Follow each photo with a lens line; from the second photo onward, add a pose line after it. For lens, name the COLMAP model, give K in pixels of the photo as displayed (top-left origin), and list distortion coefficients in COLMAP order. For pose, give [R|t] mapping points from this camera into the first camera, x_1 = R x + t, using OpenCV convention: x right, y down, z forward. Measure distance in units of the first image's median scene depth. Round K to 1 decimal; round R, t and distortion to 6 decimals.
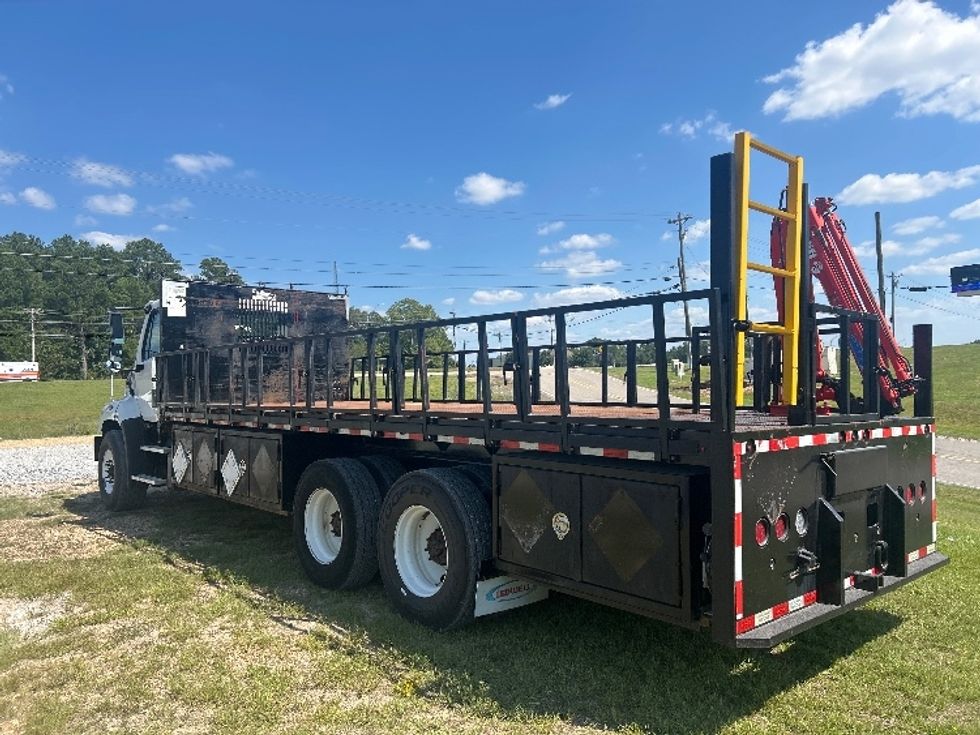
lens RADIAL K [[738.1, 0, 496.1], [0, 738.1, 365.3], [0, 0, 1]] dist [0.078582, -0.086864]
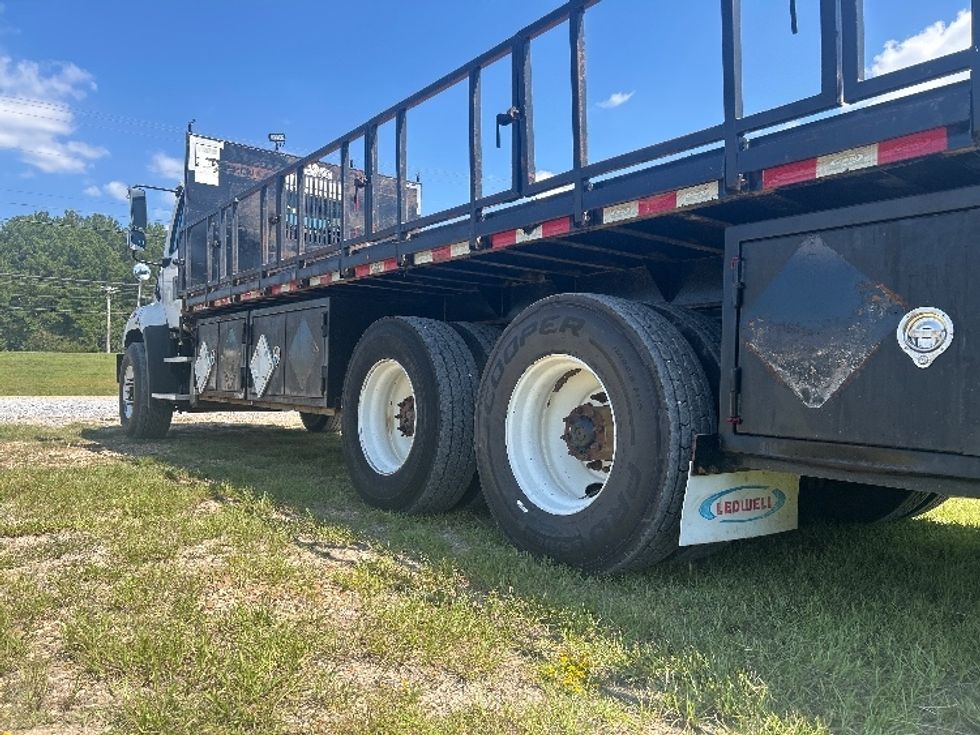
lens RADIAL K [[738.1, 0, 496.1], [0, 738.1, 365.3], [0, 0, 1]] dist [0.078582, -0.086864]
pose [[0.996330, 0.035640, -0.077816, -0.099184], [-0.035218, 0.999357, 0.006790, 0.183176], [0.078008, -0.004025, 0.996945, 0.411482]]
